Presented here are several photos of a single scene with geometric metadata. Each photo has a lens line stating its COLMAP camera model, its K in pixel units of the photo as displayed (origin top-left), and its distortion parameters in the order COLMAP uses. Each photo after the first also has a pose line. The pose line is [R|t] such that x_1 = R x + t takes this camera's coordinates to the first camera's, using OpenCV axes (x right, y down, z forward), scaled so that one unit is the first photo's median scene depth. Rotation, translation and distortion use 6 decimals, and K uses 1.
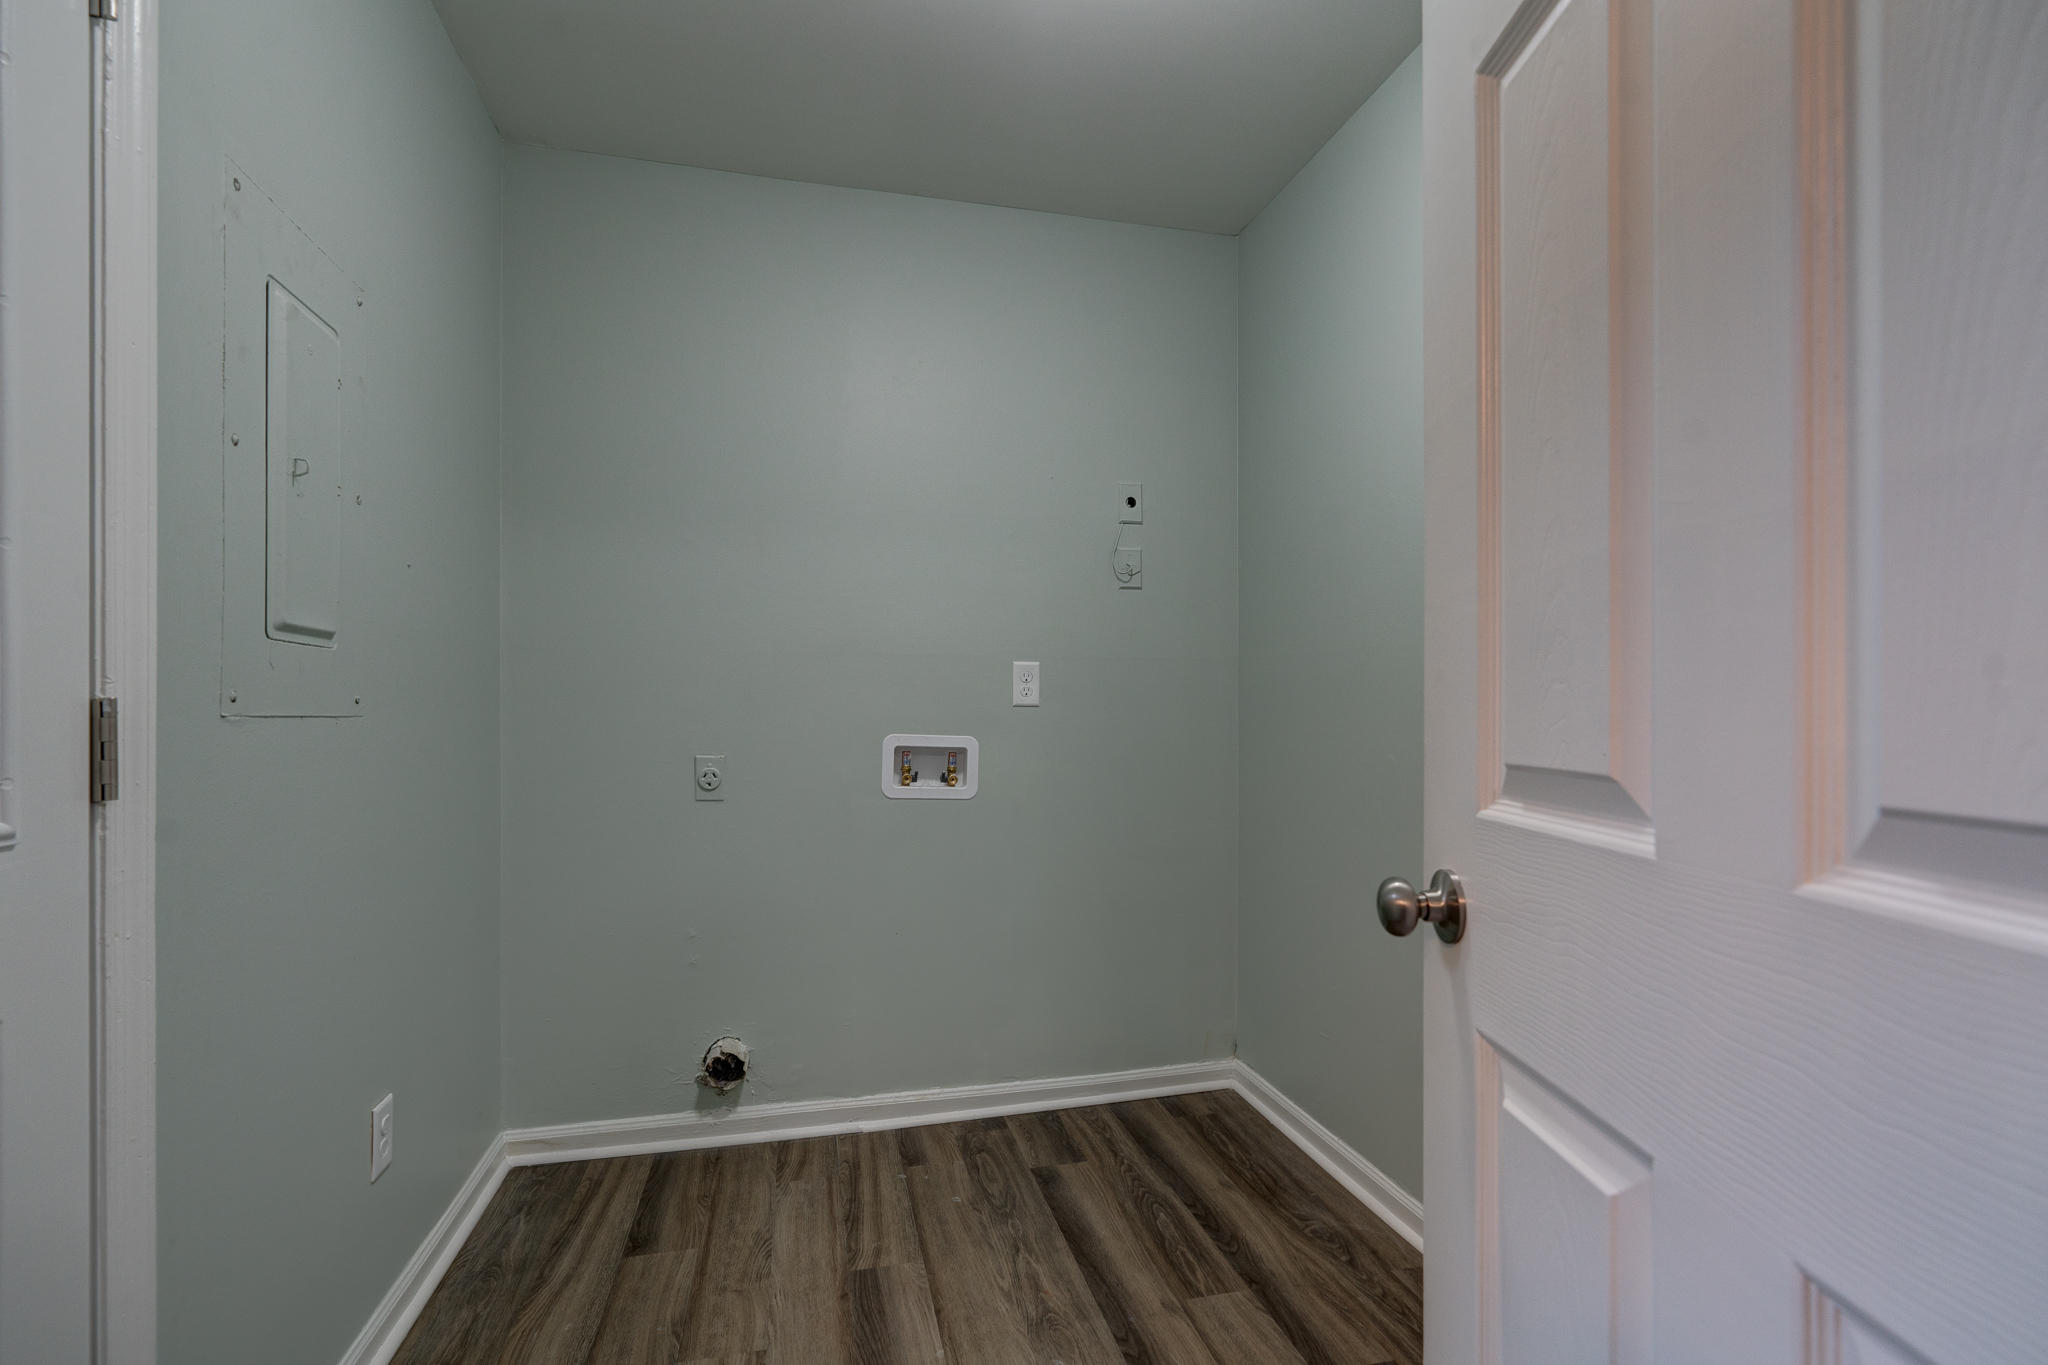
lens RADIAL K [[930.7, 0, 1024.8], [0, 930.7, 709.0], [0, 0, 1]] dist [-0.000831, 0.000053]
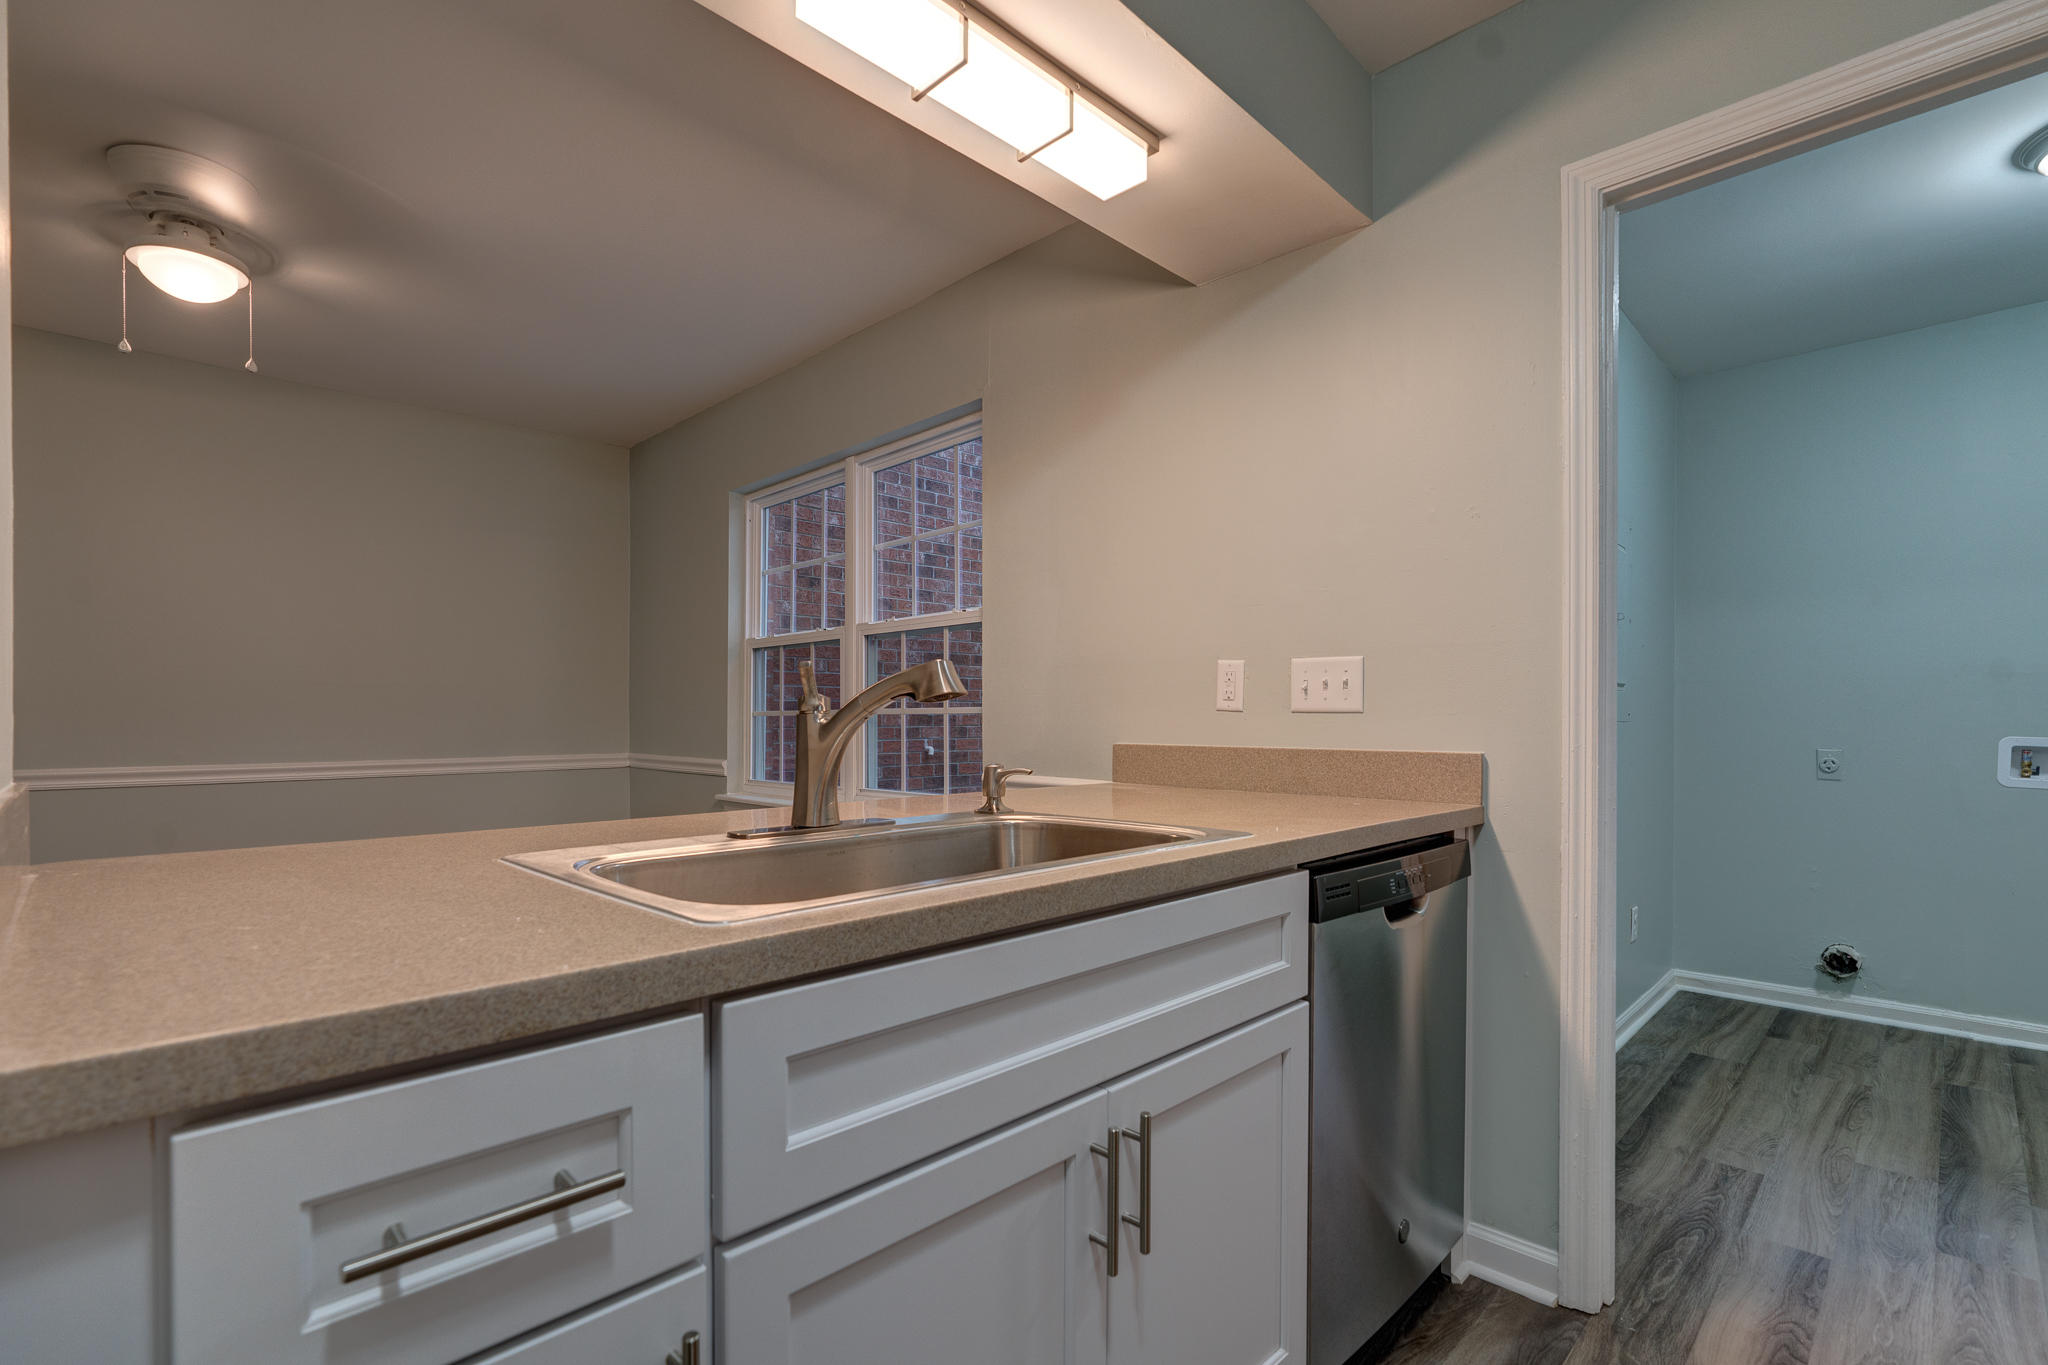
lens RADIAL K [[928.1, 0, 1023.1], [0, 928.1, 736.9], [0, 0, 1]] dist [-0.000657, 0.000401]
pose [[0.517699, 0.013174, -0.855462, 0.258887], [0.004785, 0.999821, 0.018293, -0.001978], [0.855550, -0.013564, 0.517543, -0.859000]]
